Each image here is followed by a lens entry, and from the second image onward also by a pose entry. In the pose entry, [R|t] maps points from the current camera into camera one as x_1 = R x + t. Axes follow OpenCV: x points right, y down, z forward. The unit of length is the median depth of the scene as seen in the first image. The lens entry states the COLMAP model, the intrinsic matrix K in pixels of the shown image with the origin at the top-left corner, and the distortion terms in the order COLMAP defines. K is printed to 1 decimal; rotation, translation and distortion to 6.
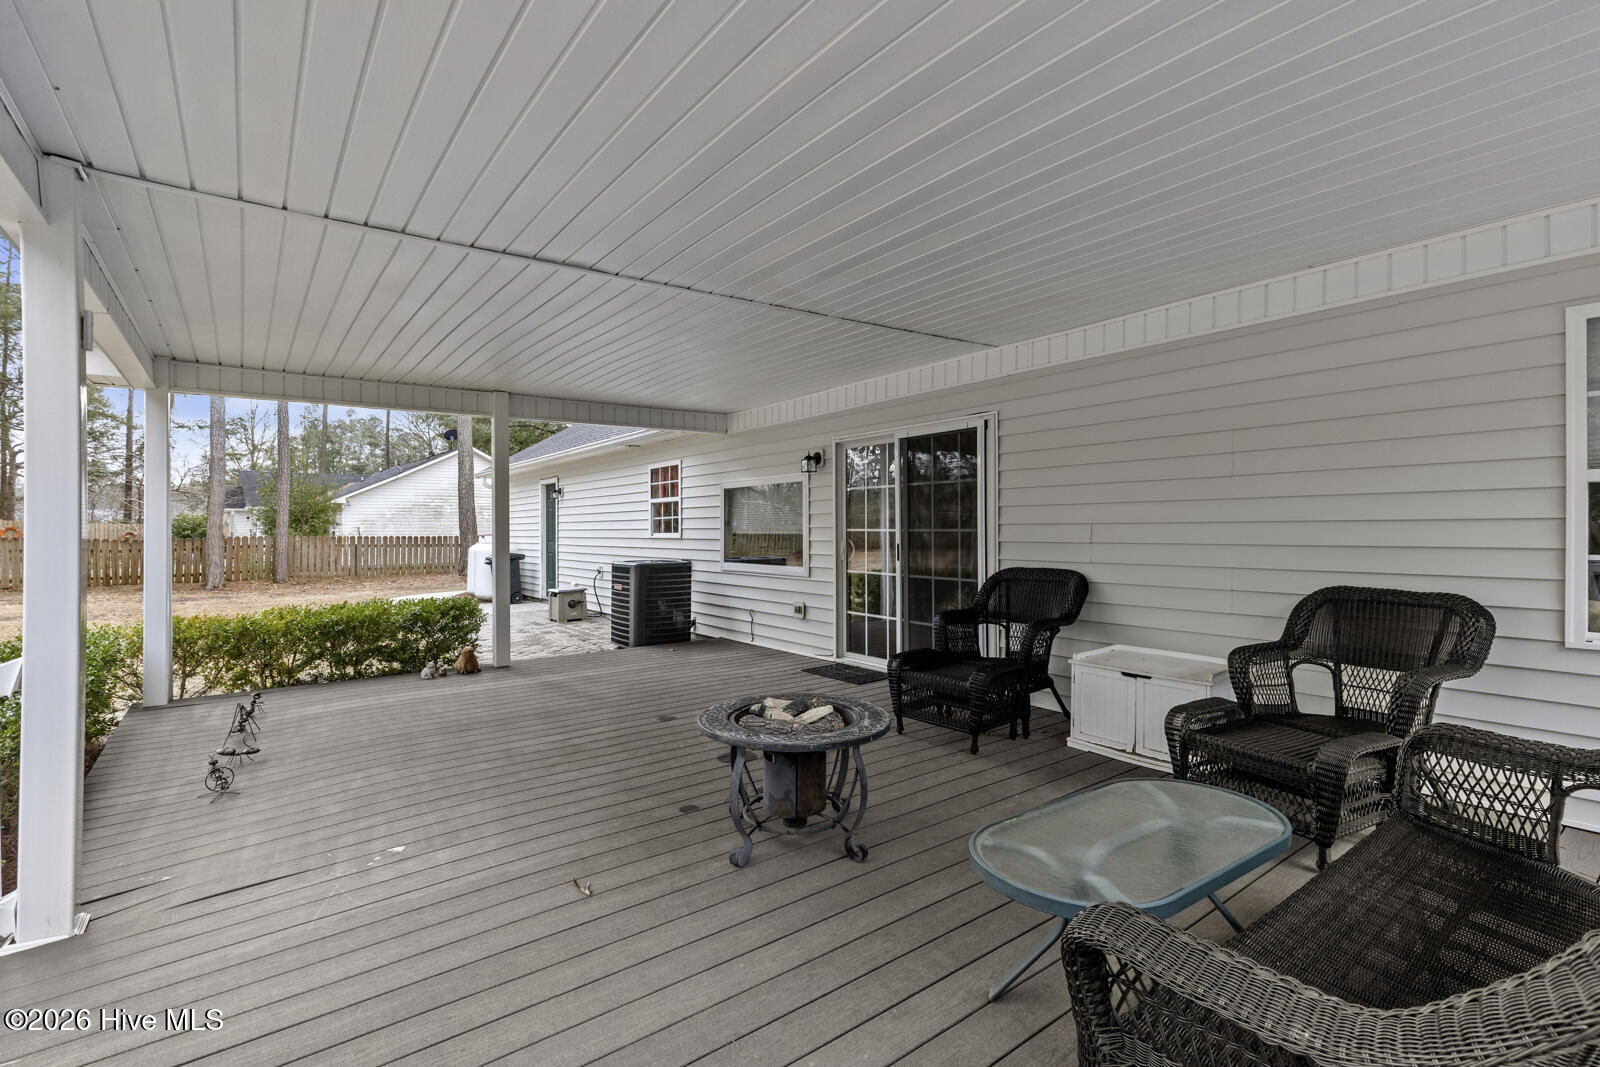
lens RADIAL K [[748.2, 0, 800.0], [0, 748.2, 533.5], [0, 0, 1]] dist [0.000350, -0.000005]
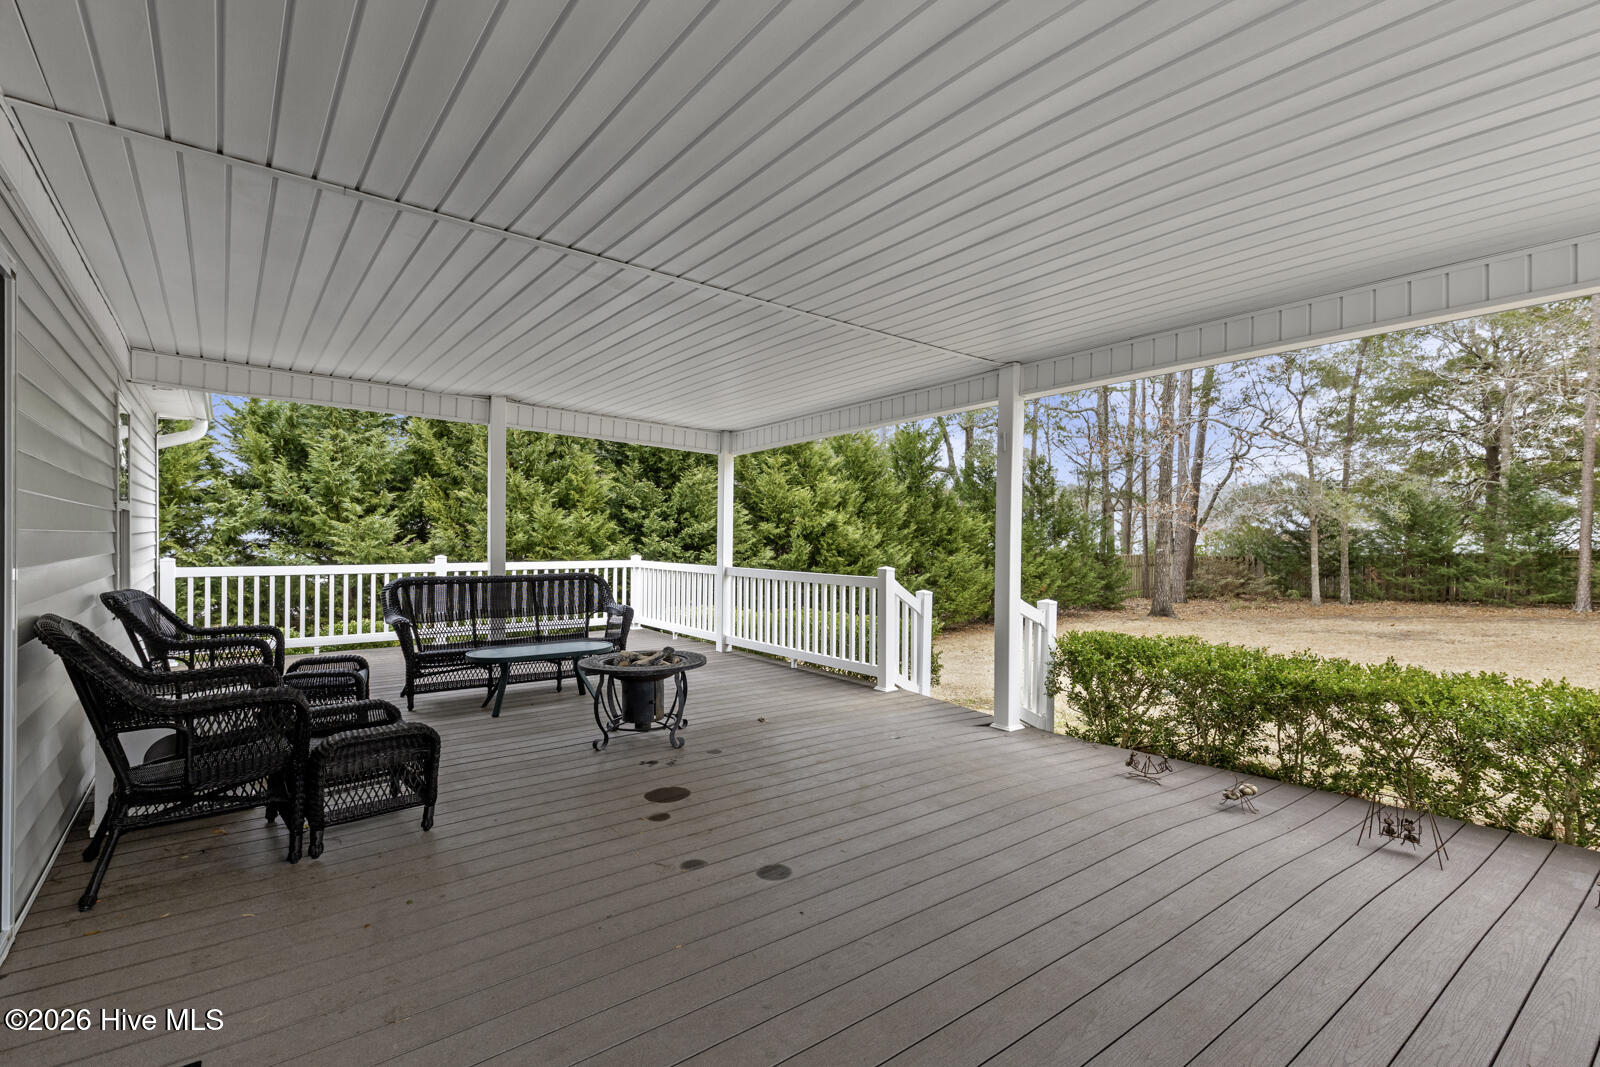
lens RADIAL K [[748.2, 0, 800.0], [0, 748.2, 533.5], [0, 0, 1]] dist [0.000350, -0.000005]
pose [[-0.999864, -0.001321, -0.016459, -0.189057], [-0.001342, 0.999998, 0.001266, -0.011712], [0.016457, 0.001288, -0.999864, 1.583596]]
